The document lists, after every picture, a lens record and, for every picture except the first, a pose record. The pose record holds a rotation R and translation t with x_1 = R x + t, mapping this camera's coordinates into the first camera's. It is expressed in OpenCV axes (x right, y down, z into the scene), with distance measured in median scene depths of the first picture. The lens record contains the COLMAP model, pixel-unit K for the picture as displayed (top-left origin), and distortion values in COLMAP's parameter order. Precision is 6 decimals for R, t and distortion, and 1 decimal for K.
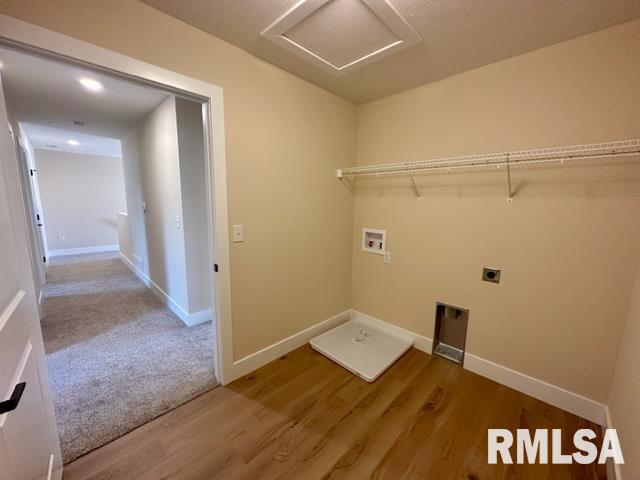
lens RADIAL K [[253.3, 0, 320.0], [0, 253.3, 240.0], [0, 0, 1]] dist [-0.003395, 0.000327]
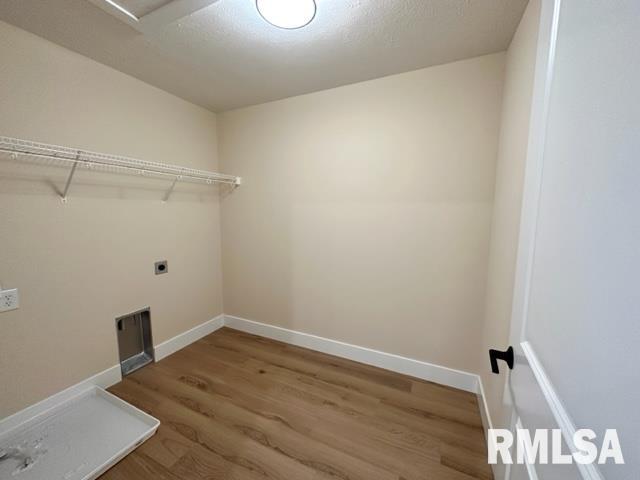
lens RADIAL K [[253.3, 0, 320.0], [0, 253.3, 240.0], [0, 0, 1]] dist [-0.003395, 0.000327]
pose [[-0.330934, -0.134168, 0.934067, -0.674991], [0.120043, 0.975814, 0.182695, -0.117389], [-0.935987, 0.172588, -0.306824, 0.696140]]
